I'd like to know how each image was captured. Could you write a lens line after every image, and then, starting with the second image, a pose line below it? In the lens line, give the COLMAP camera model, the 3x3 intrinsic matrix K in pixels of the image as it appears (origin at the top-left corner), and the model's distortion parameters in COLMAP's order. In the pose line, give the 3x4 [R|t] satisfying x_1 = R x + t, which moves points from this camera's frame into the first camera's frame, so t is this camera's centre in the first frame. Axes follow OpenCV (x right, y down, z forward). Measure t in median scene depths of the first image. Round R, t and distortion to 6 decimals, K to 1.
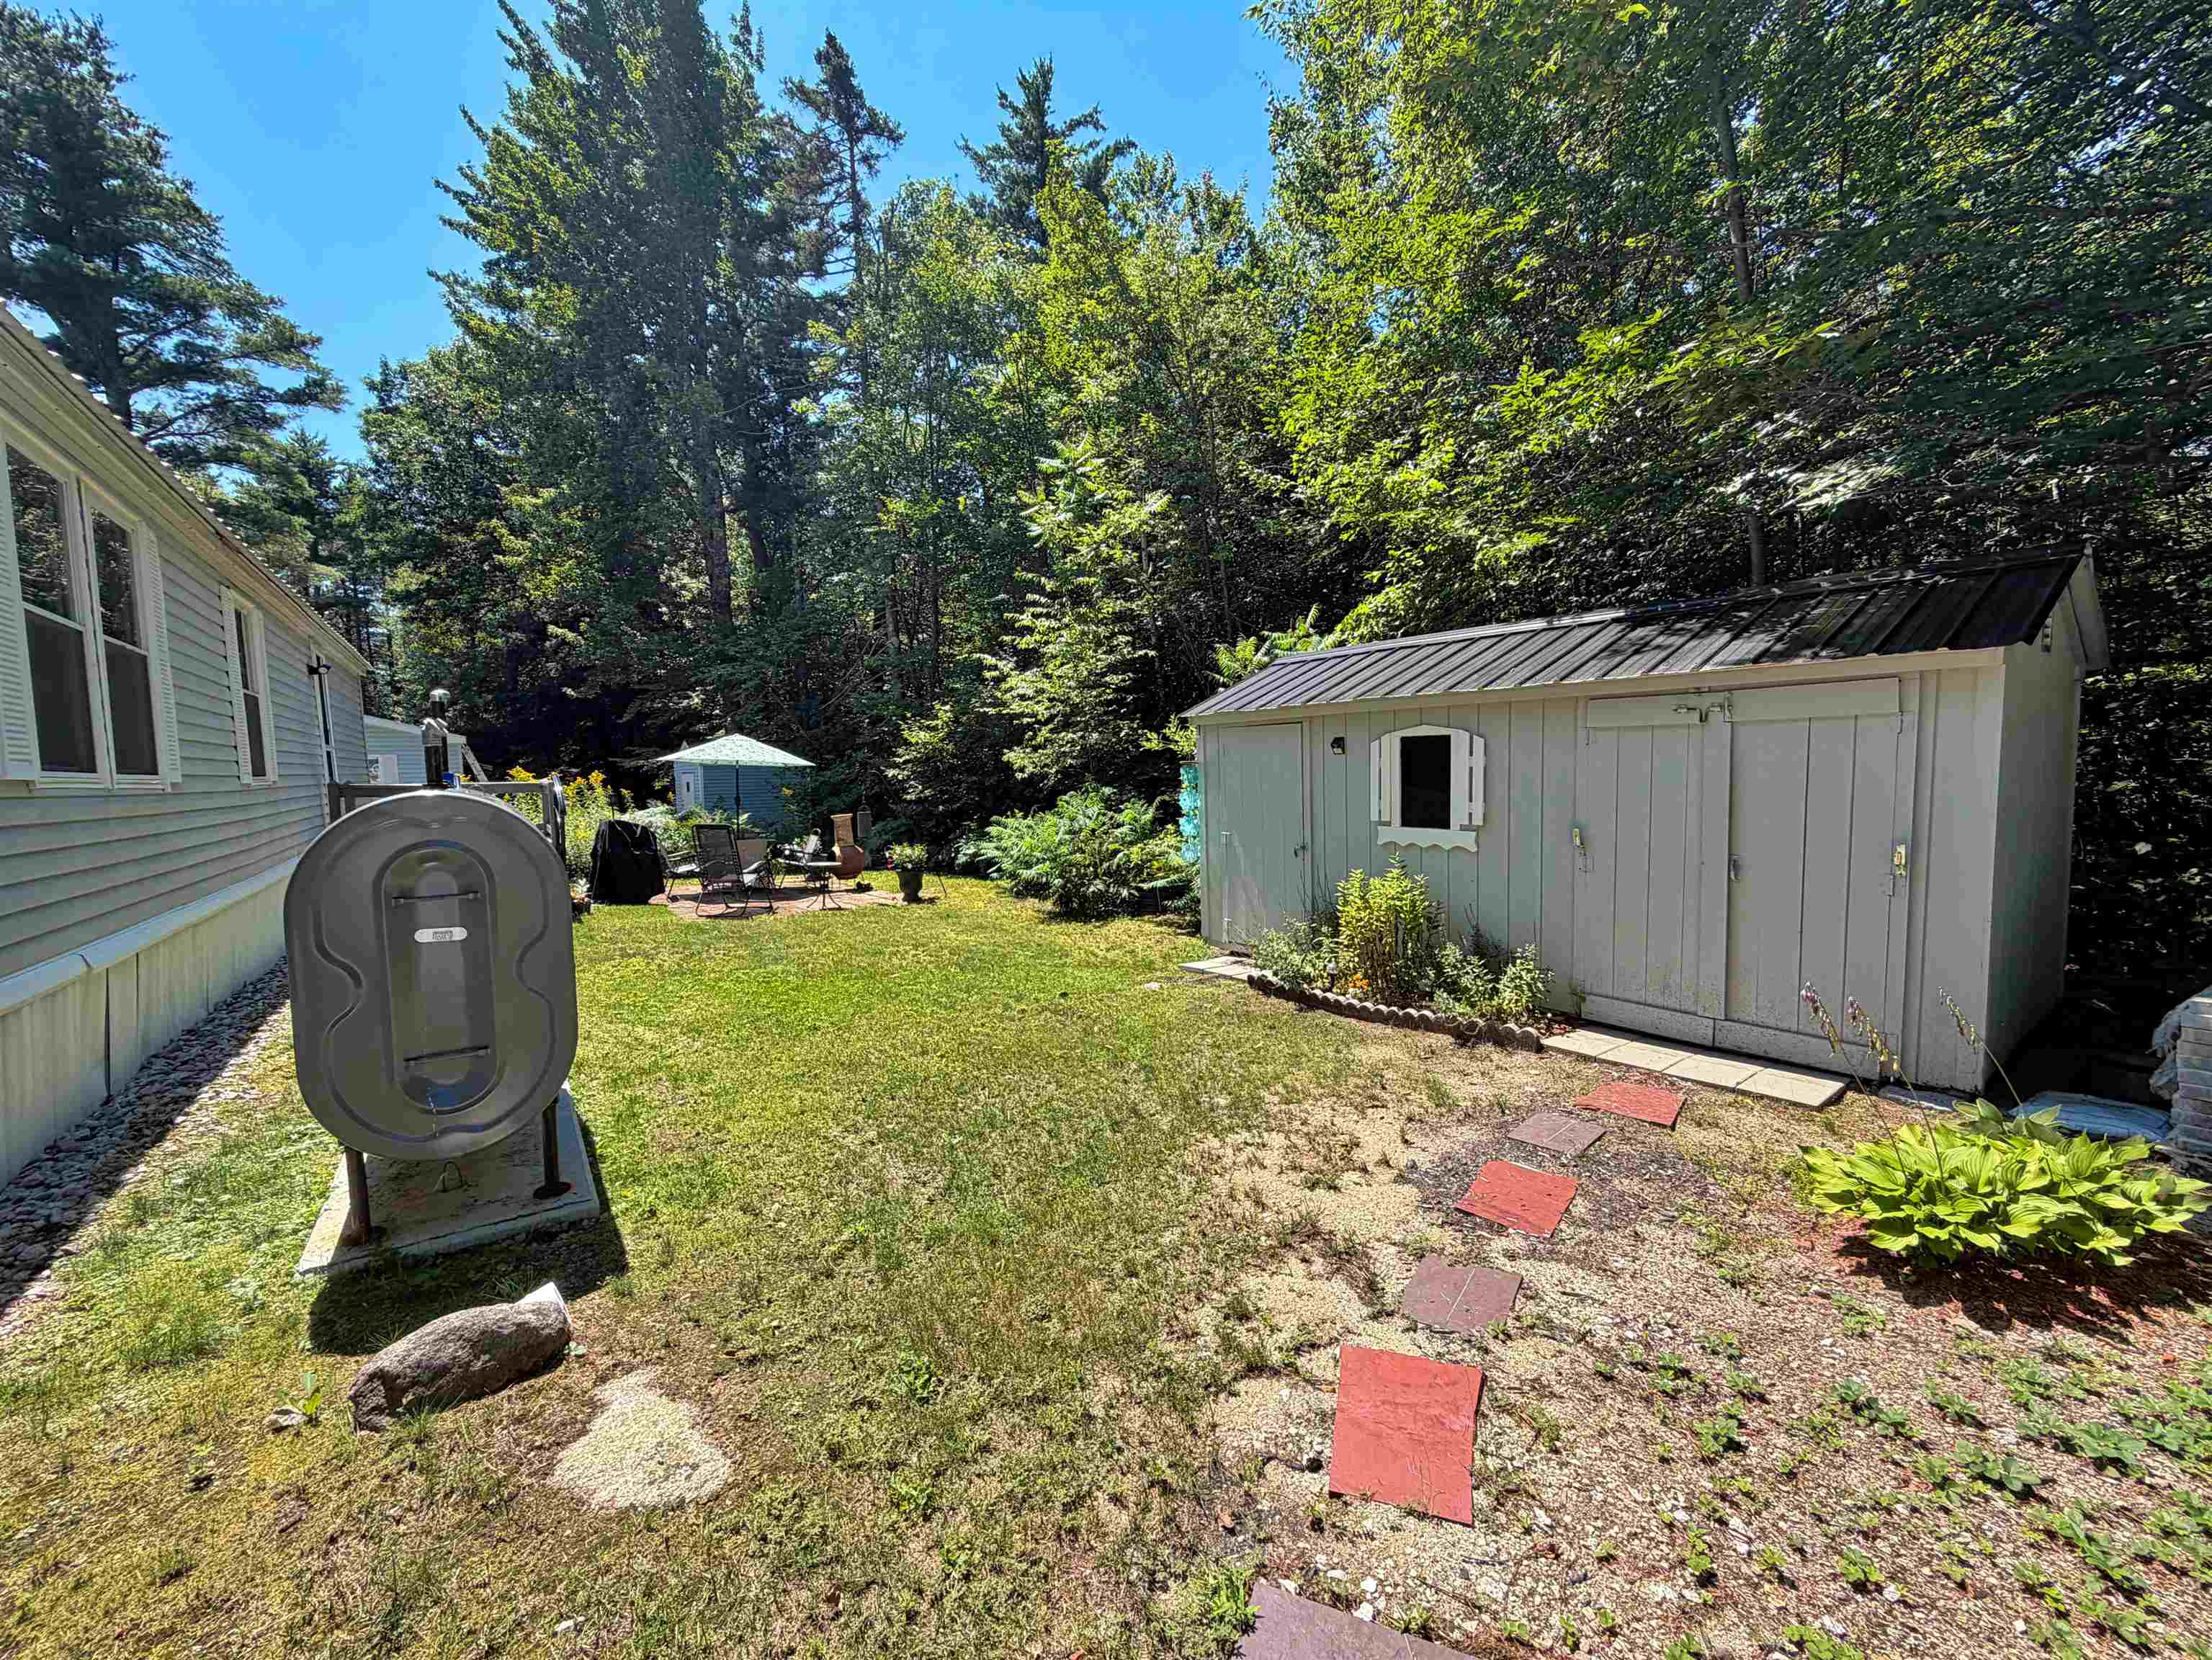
lens RADIAL K [[893.2, 0, 1103.4], [0, 893.2, 822.8], [0, 0, 1]] dist [-0.000955, -0.000090]
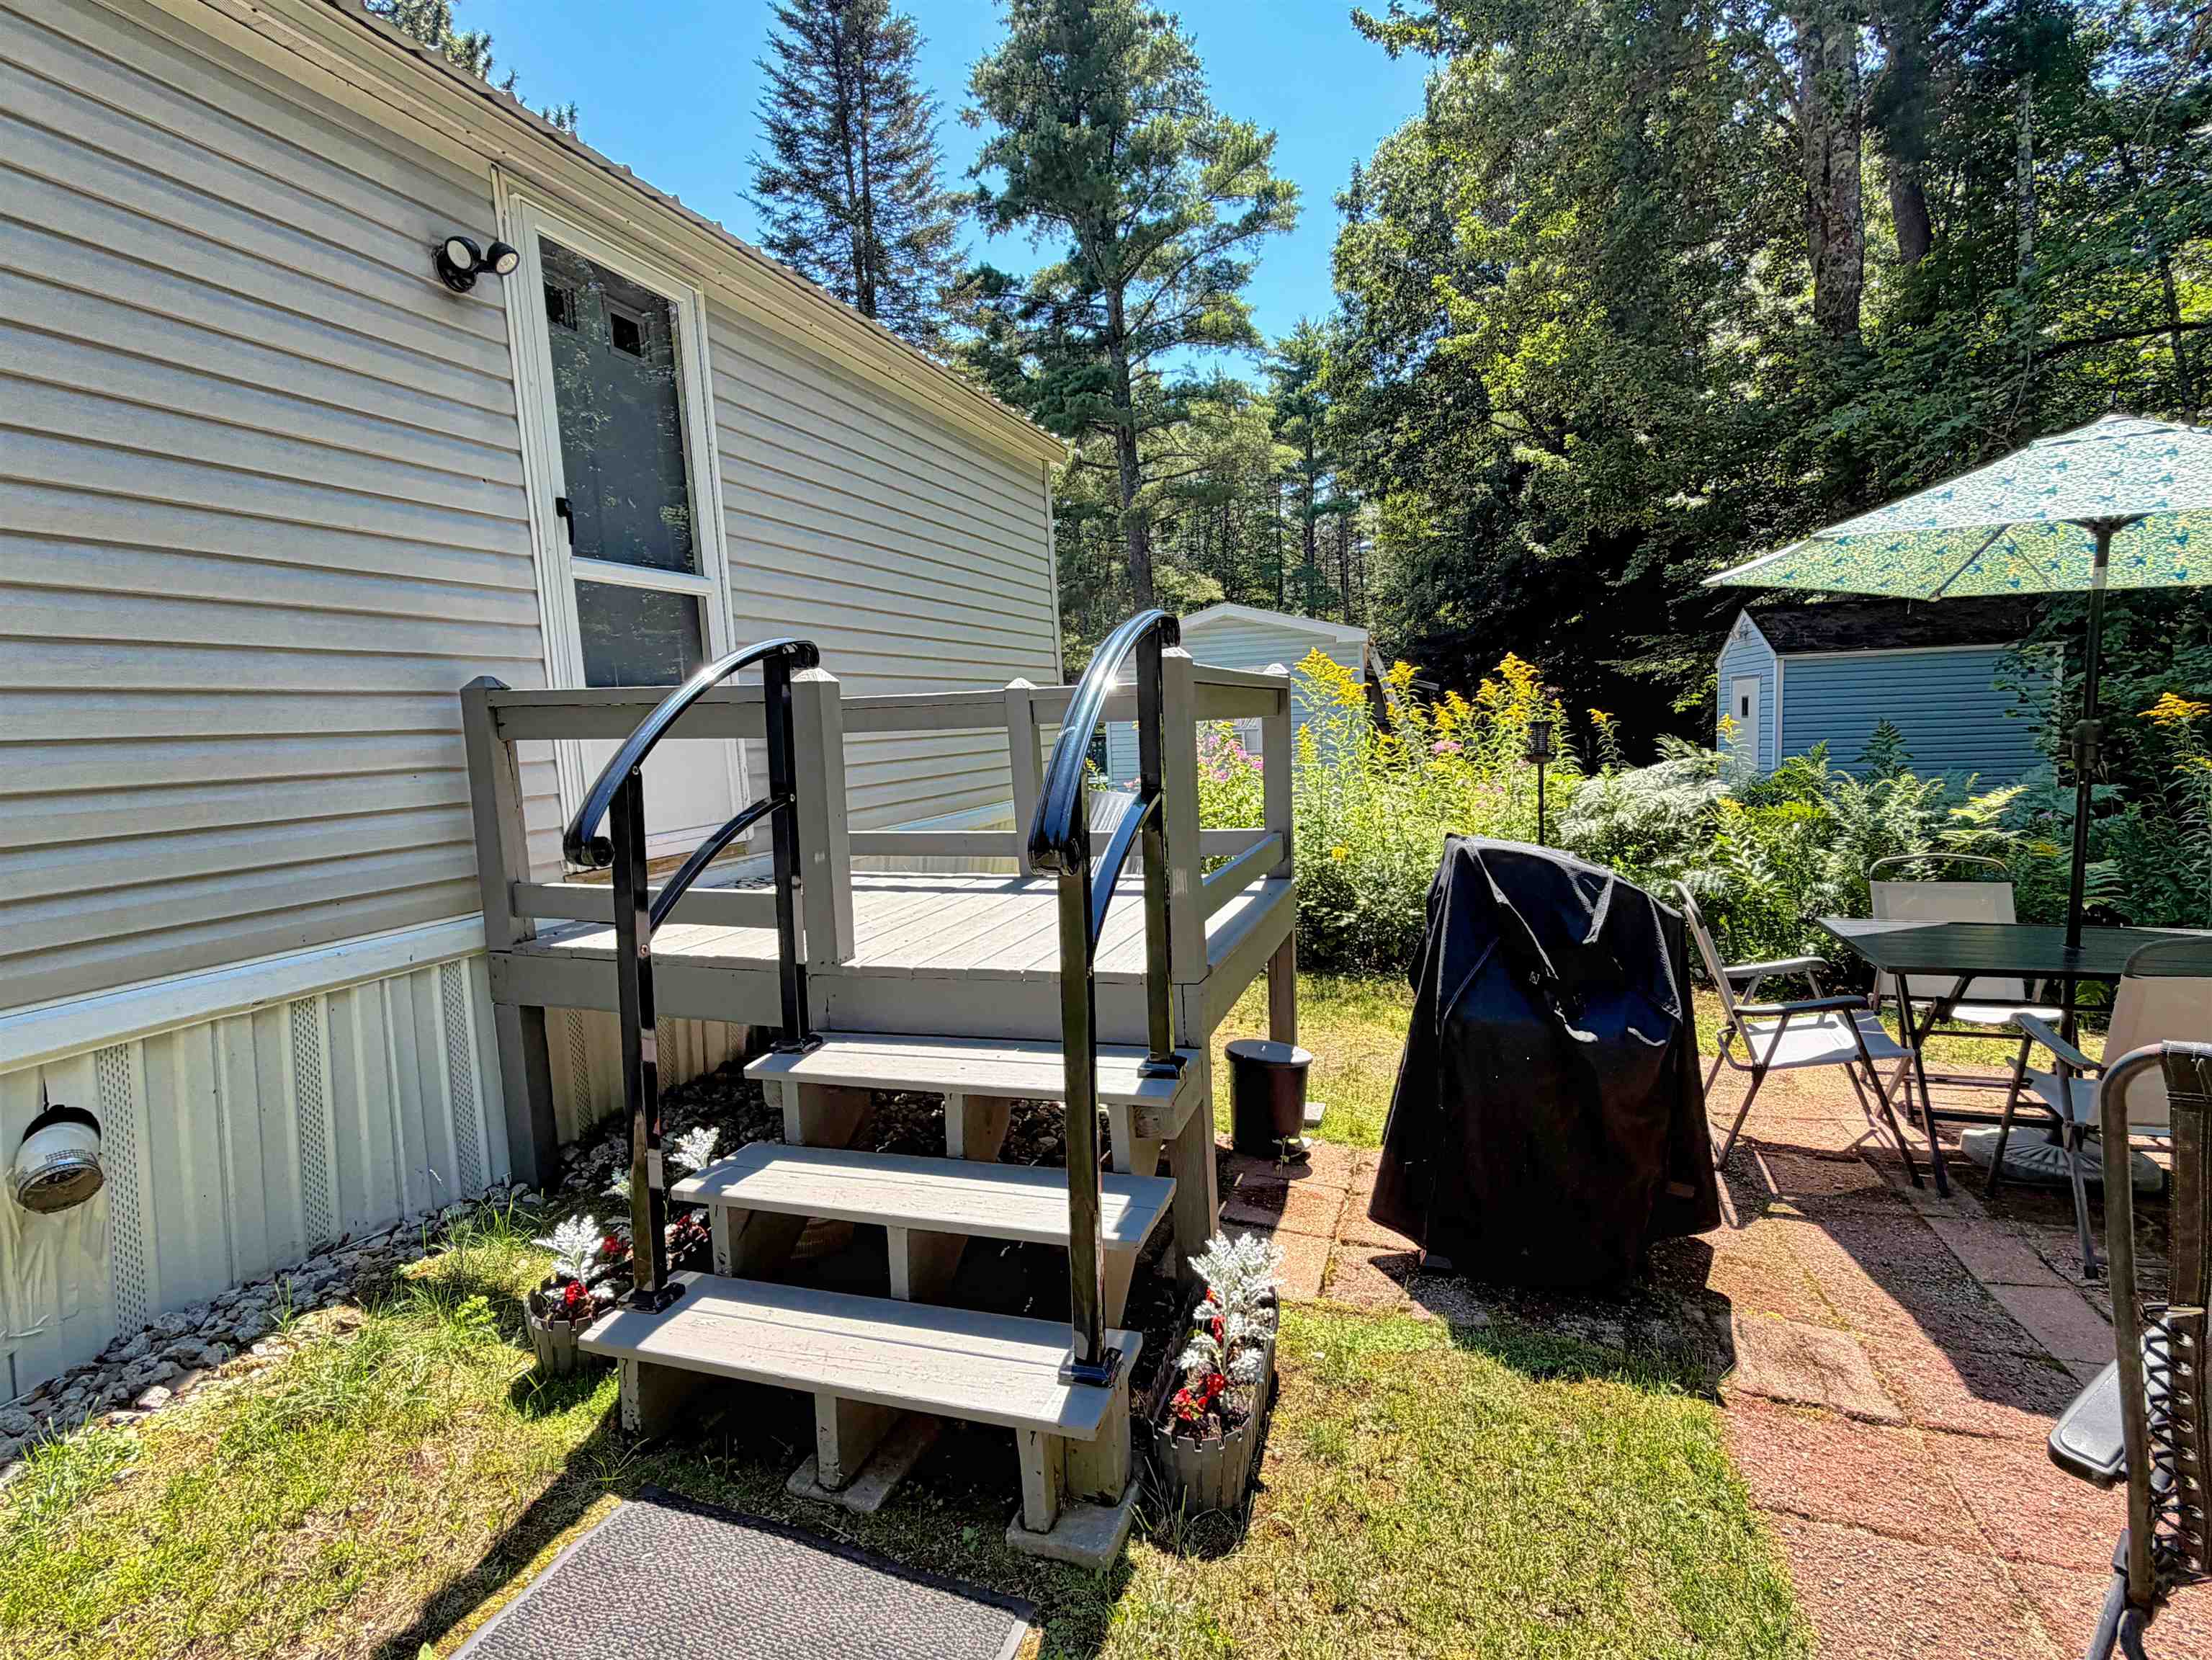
lens RADIAL K [[1138.2, 0, 1096.8], [0, 1138.2, 830.8], [0, 0, 1]] dist [0.000718, -0.000240]
pose [[0.596788, 0.069728, -0.799363, -0.144572], [-0.018634, 0.997153, 0.073069, -0.009526], [0.802182, -0.028711, 0.596388, 0.285176]]
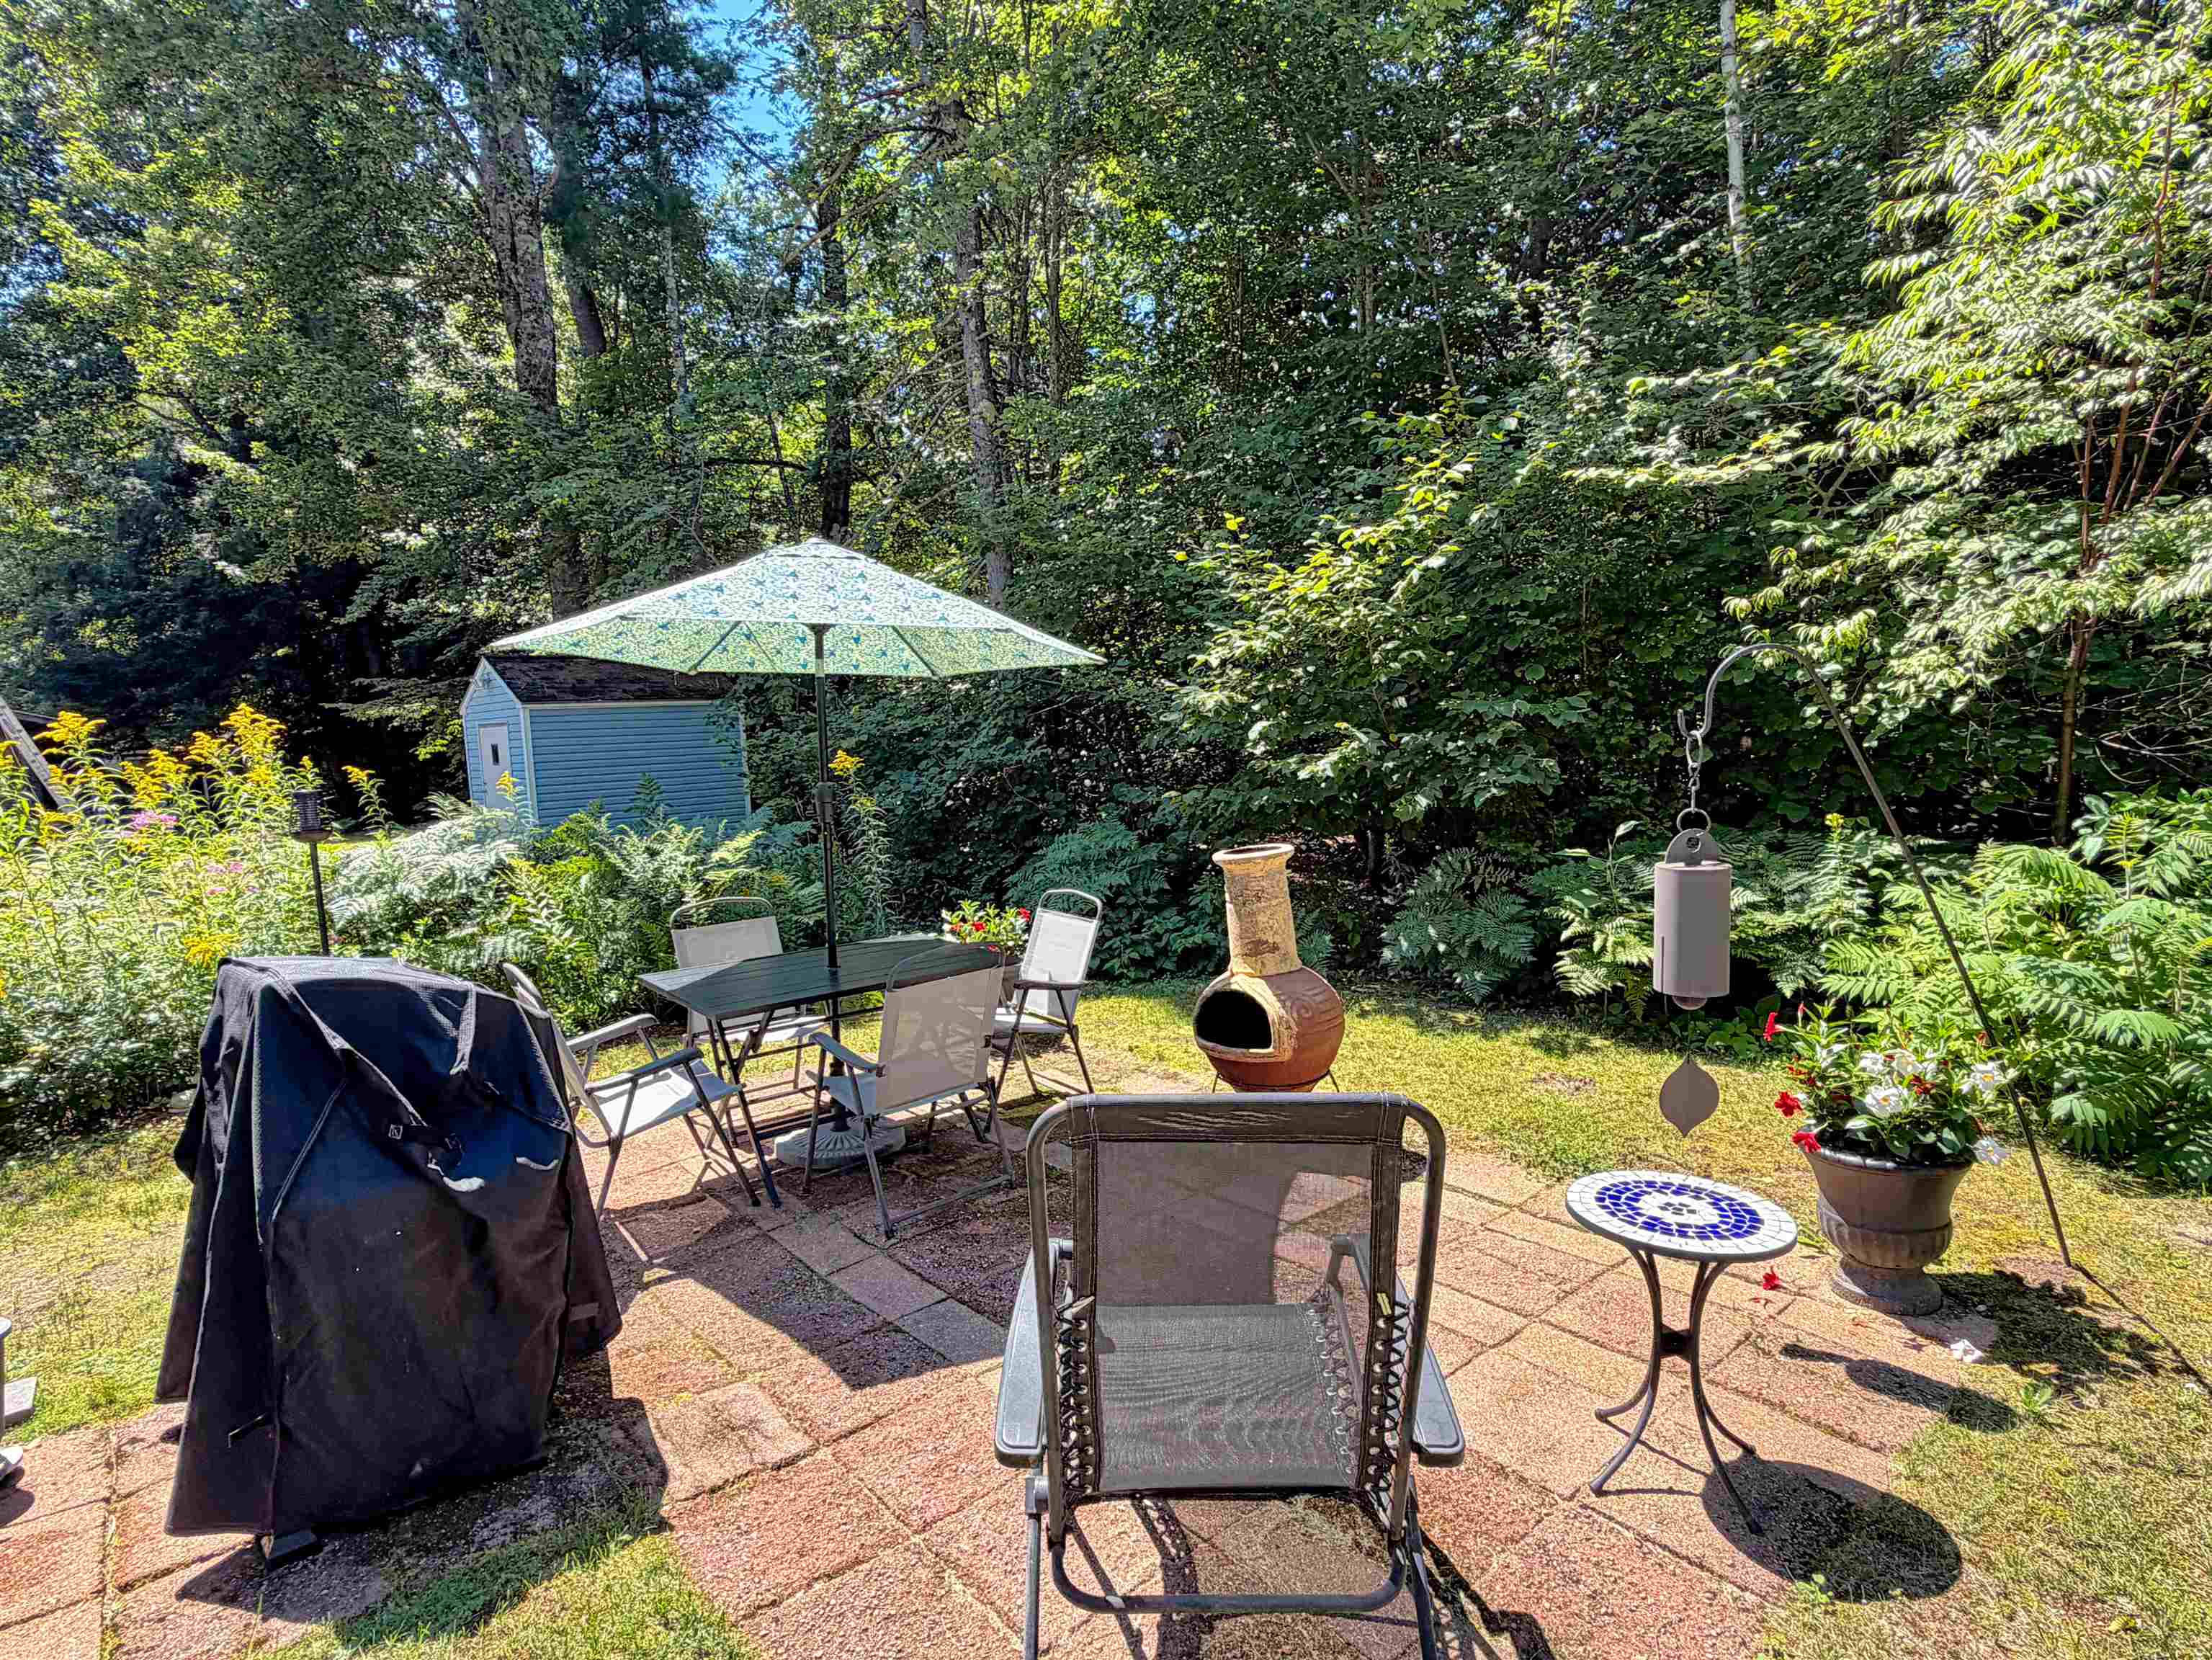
lens RADIAL K [[1138.2, 0, 1096.8], [0, 1138.2, 830.8], [0, 0, 1]] dist [0.000718, -0.000240]
pose [[0.996382, -0.028949, 0.079907, -0.154321], [0.025694, 0.998810, 0.041462, -0.012806], [-0.081012, -0.039259, 0.995940, 0.289984]]
